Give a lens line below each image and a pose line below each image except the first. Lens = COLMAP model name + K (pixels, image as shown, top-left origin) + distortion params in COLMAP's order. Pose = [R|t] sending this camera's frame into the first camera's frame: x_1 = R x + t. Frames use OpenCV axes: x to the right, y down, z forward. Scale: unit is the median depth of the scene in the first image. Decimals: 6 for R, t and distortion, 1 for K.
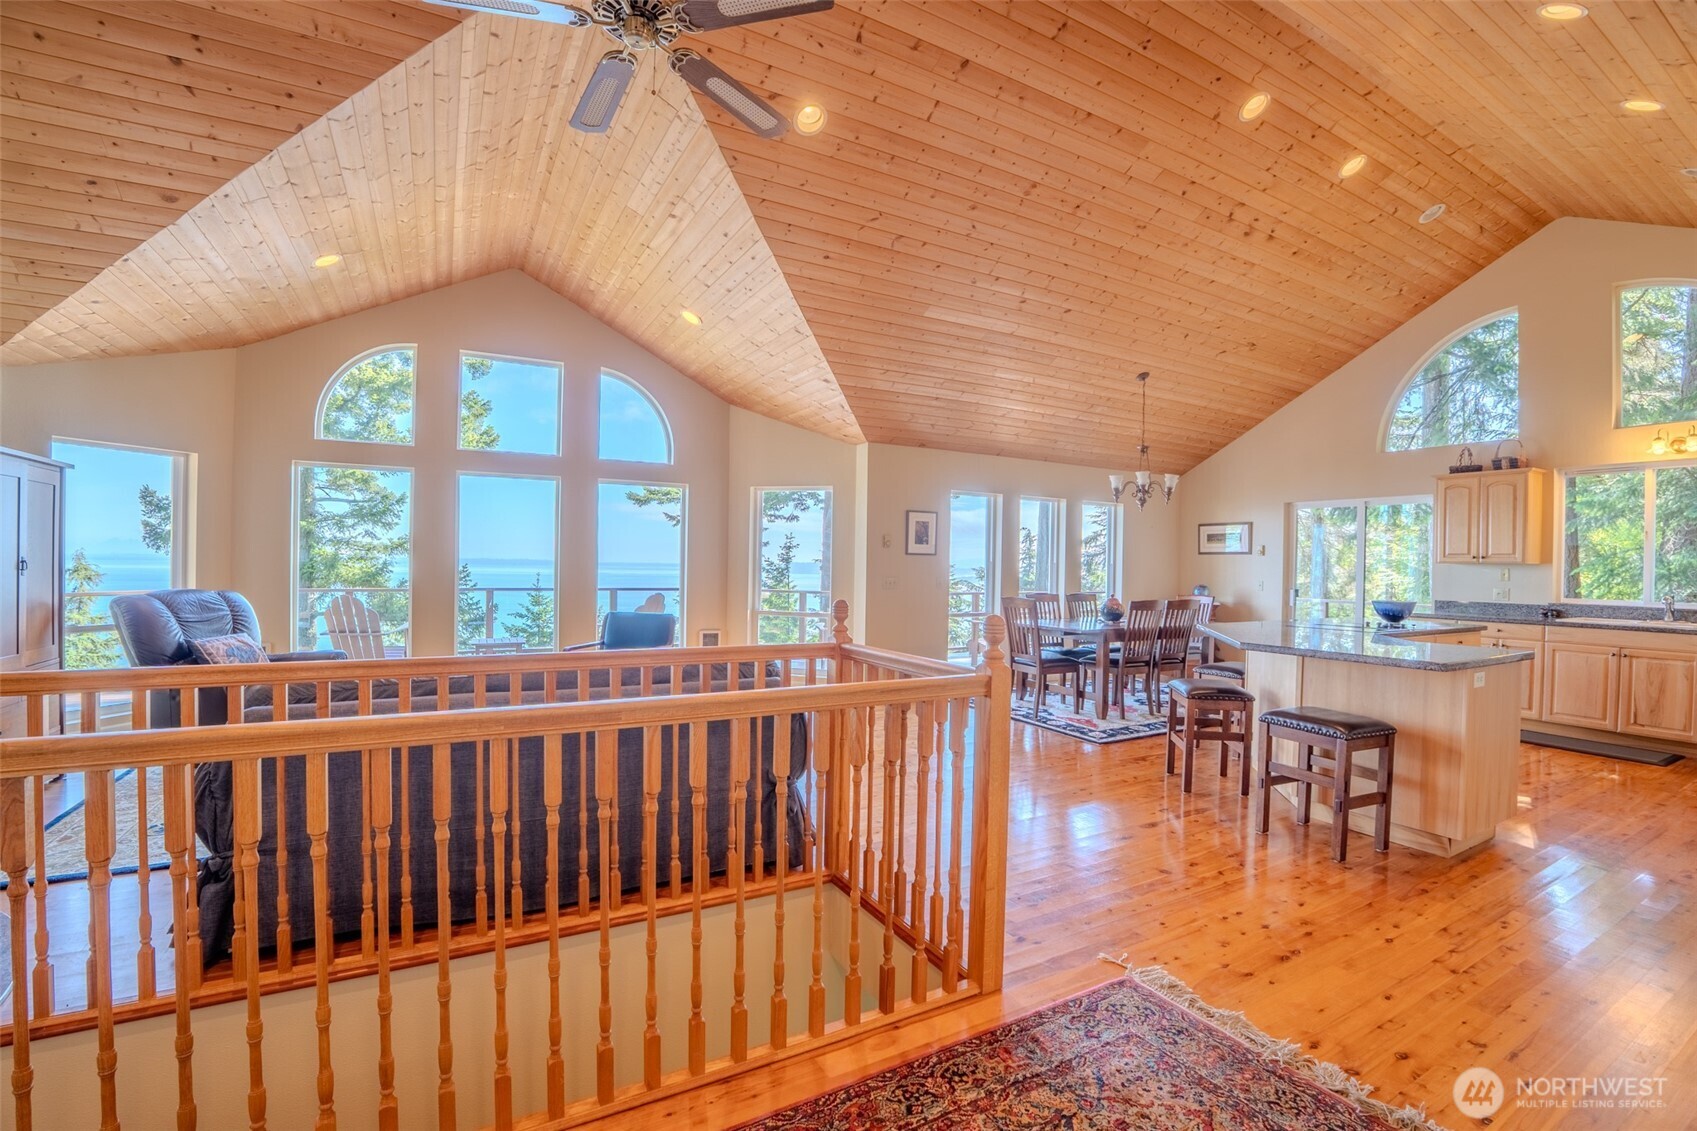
lens RADIAL K [[742.6, 0, 859.0], [0, 742.6, 570.7], [0, 0, 1]] dist [-0.064381, 0.012479]
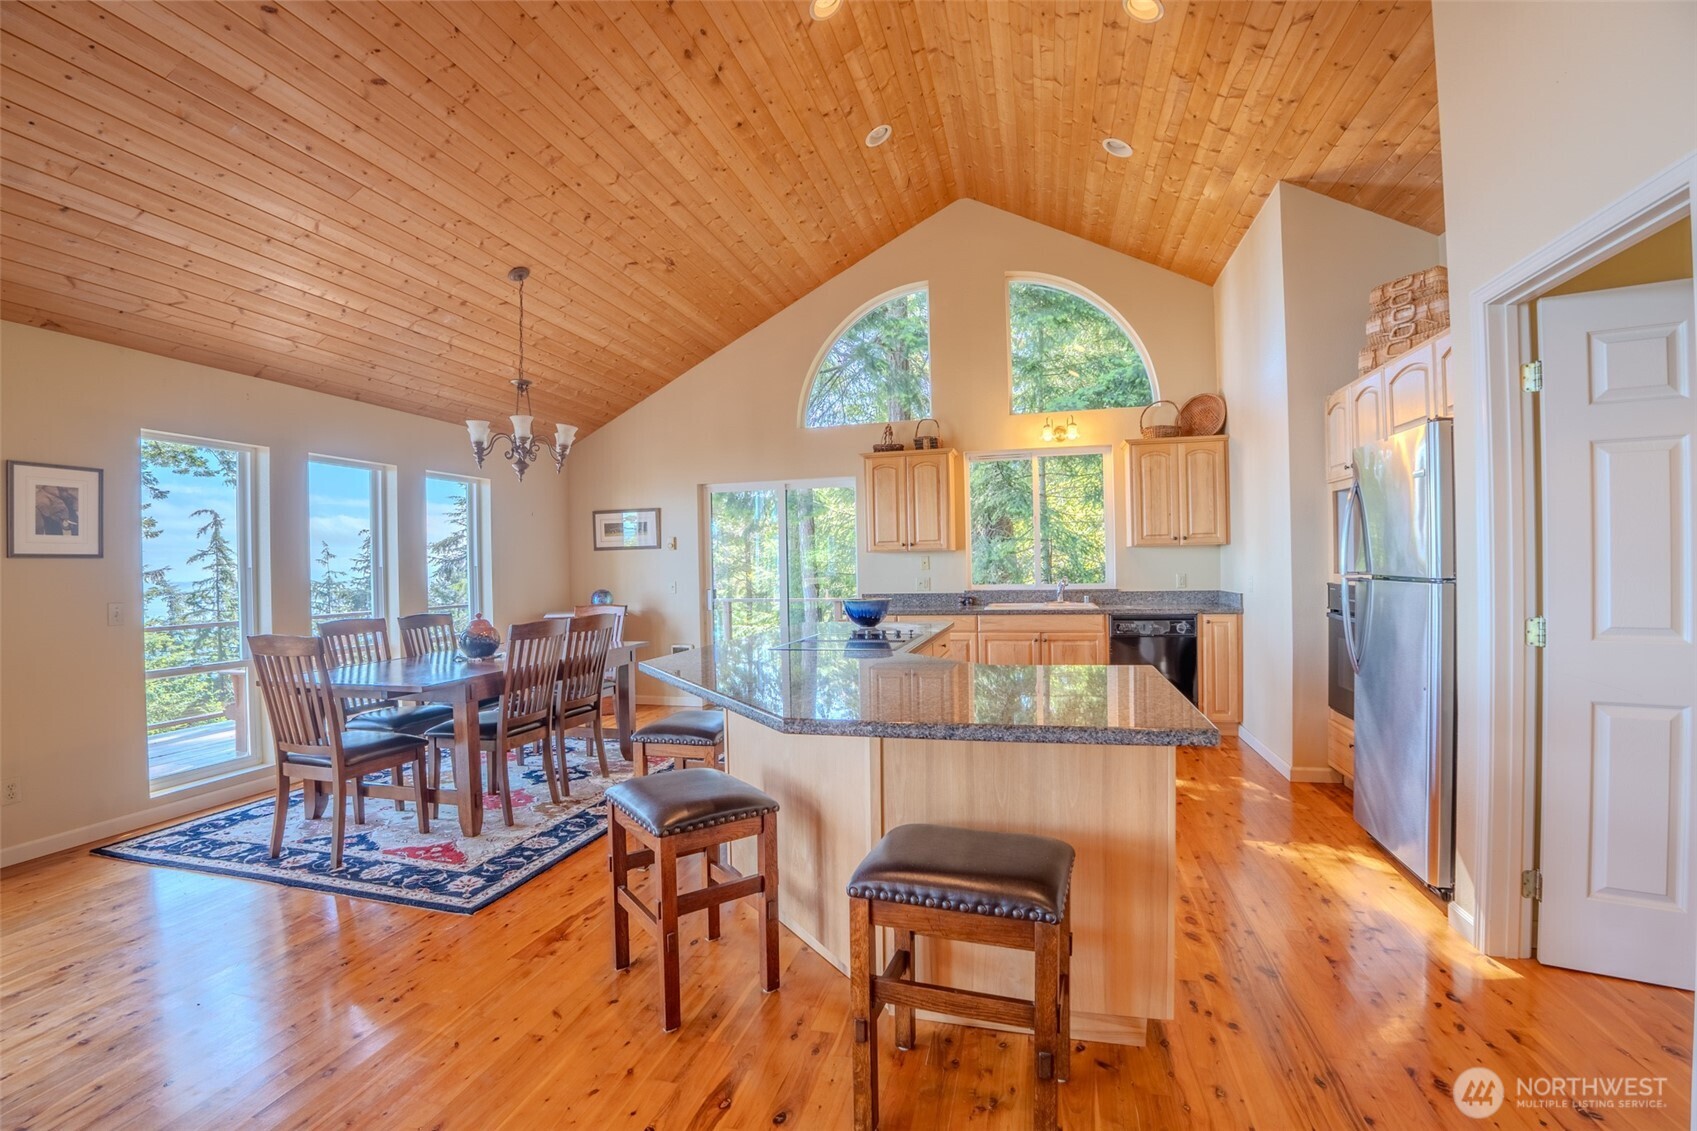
lens RADIAL K [[742.6, 0, 859.0], [0, 742.6, 570.7], [0, 0, 1]] dist [-0.064381, 0.012479]
pose [[0.687420, -0.033947, 0.725466, 0.127120], [0.038061, 0.999218, 0.010691, 0.001940], [-0.725262, 0.020263, 0.688175, 0.367206]]
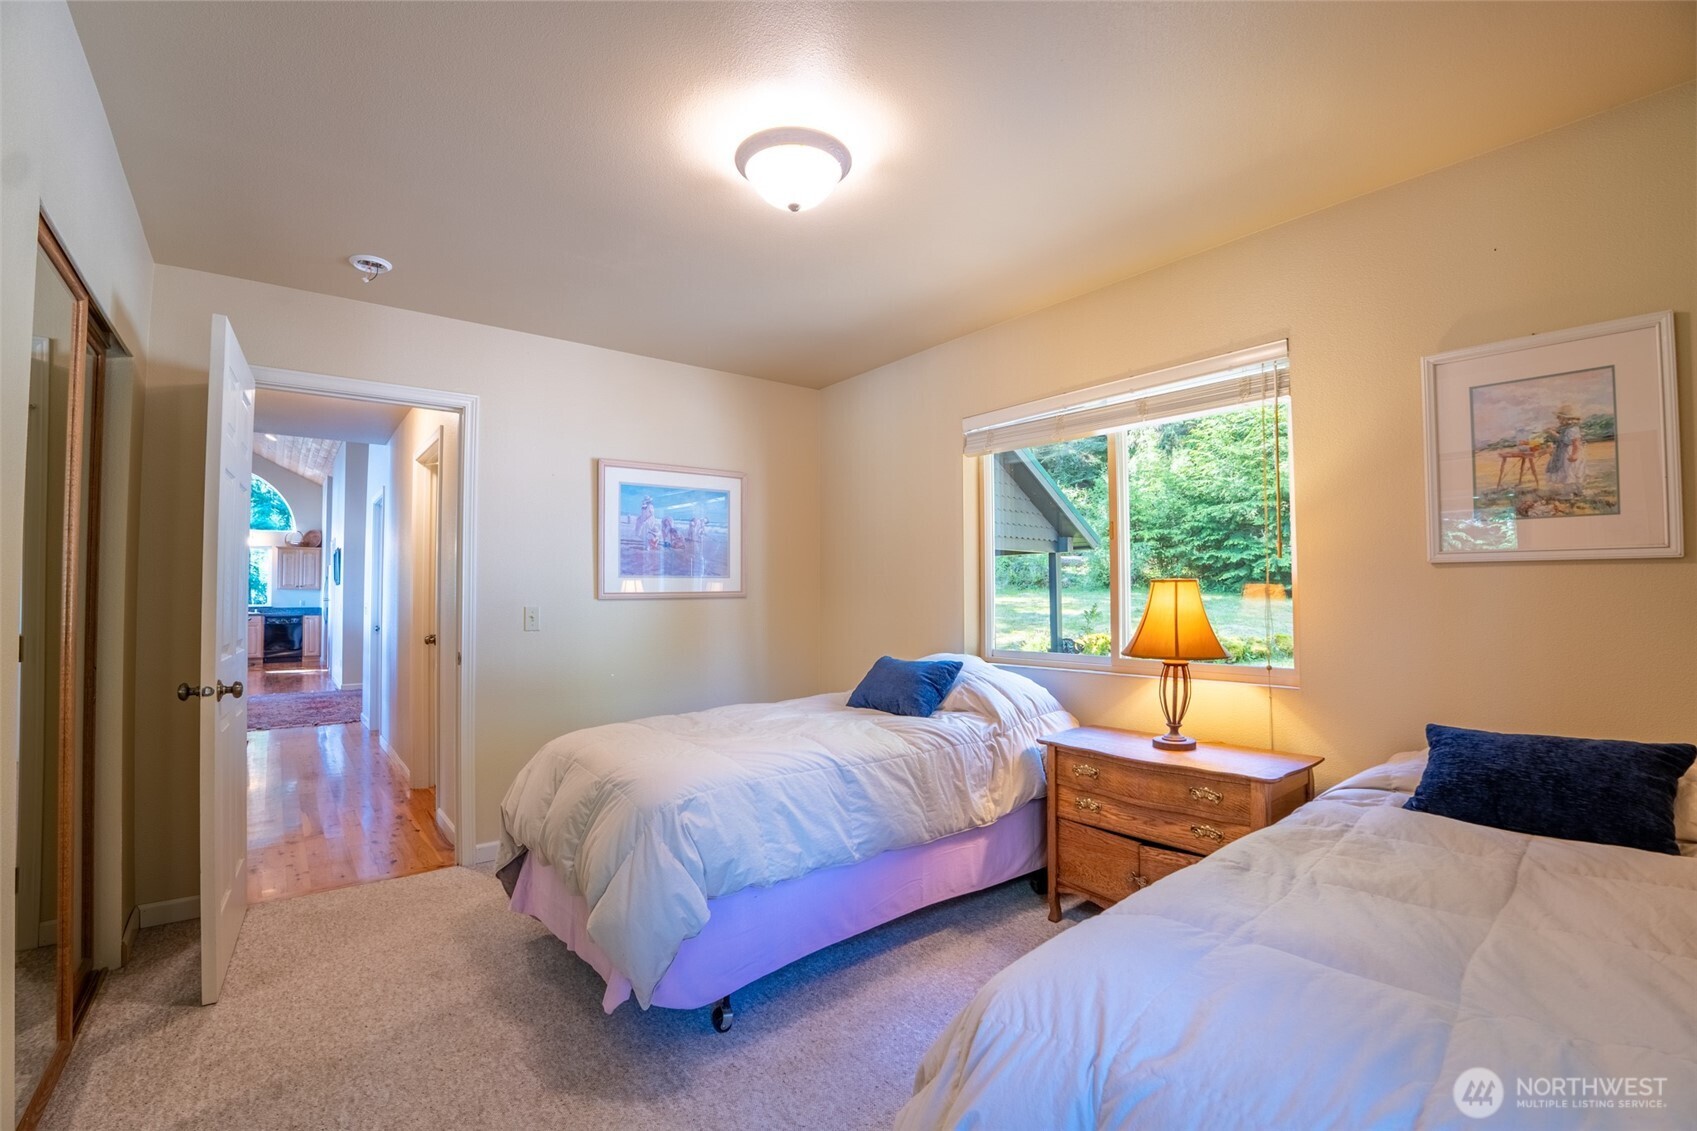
lens RADIAL K [[742.6, 0, 859.0], [0, 742.6, 570.7], [0, 0, 1]] dist [-0.064381, 0.012479]
pose [[-0.161413, 0.012160, 0.986812, -1.447807], [0.007694, 0.999909, -0.011063, -0.024219], [-0.986857, 0.005806, -0.161491, -0.666964]]
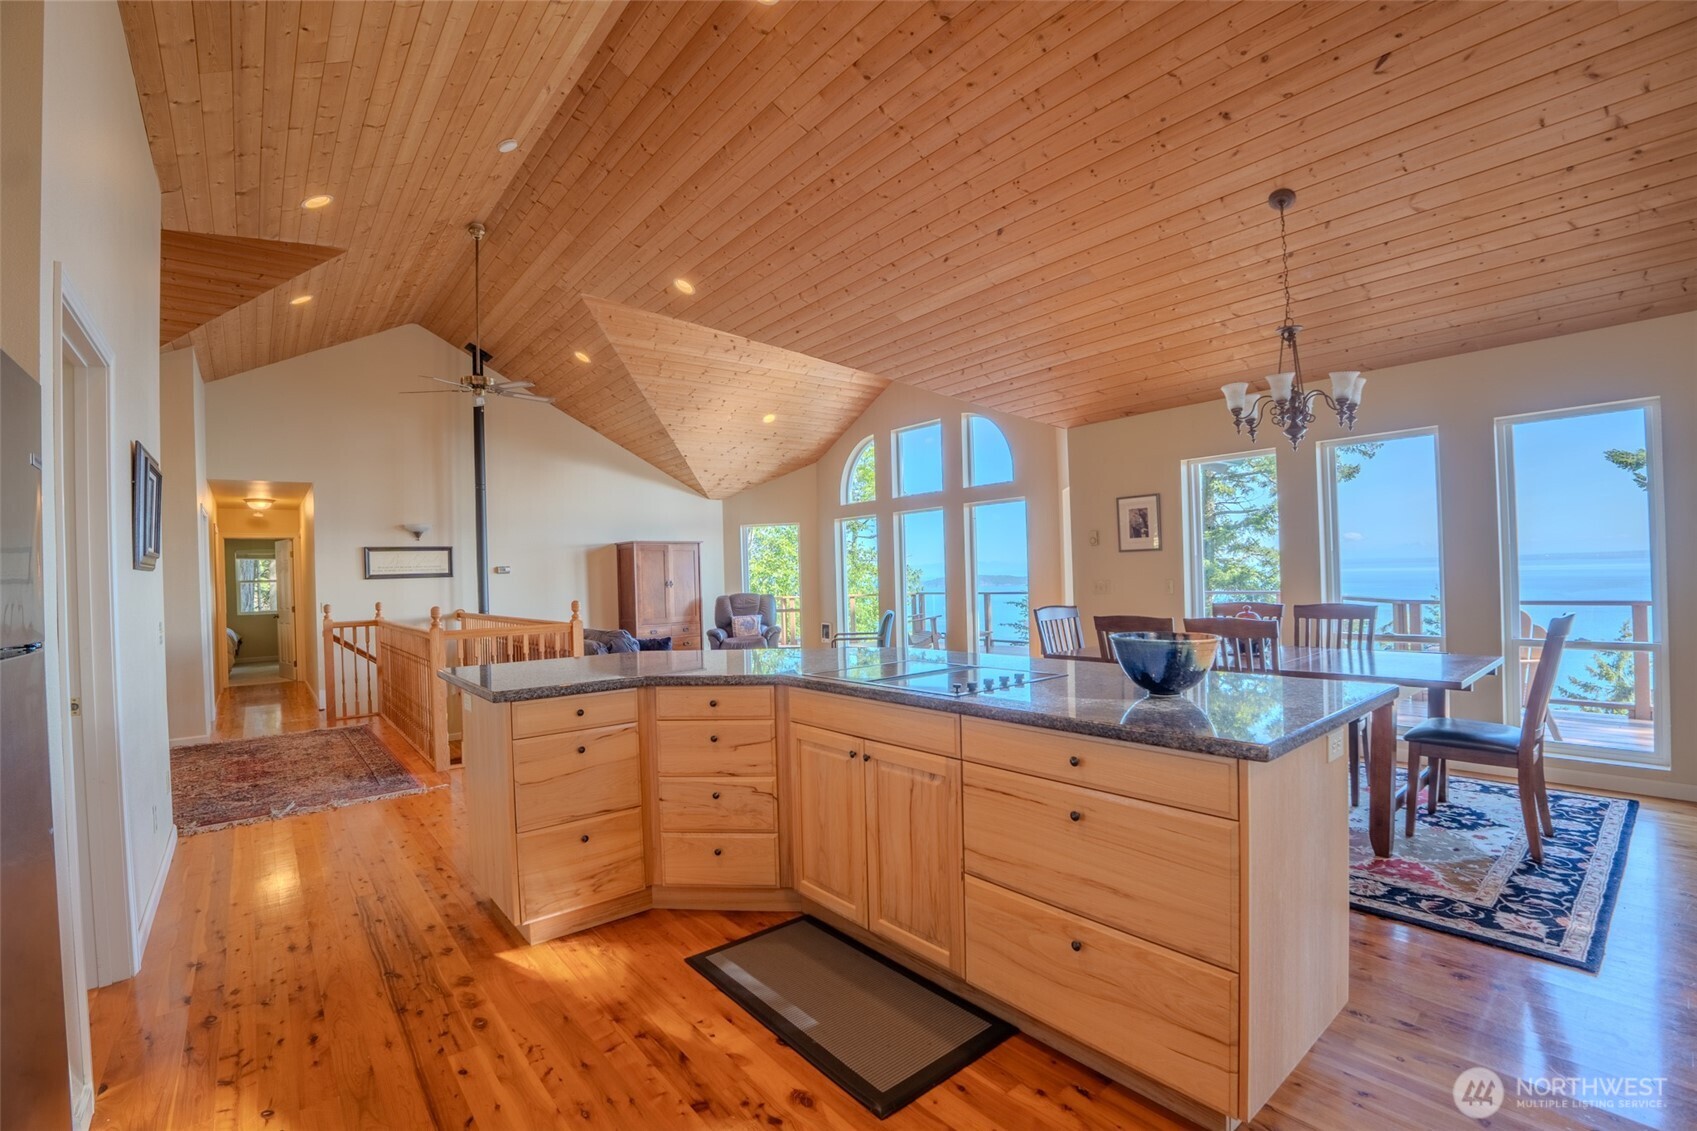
lens RADIAL K [[742.6, 0, 859.0], [0, 742.6, 570.7], [0, 0, 1]] dist [-0.064381, 0.012479]
pose [[0.180483, -0.024774, -0.983266, 0.898738], [0.023451, 0.999507, -0.020879, 0.009775], [0.983299, -0.019291, 0.180975, 0.635716]]
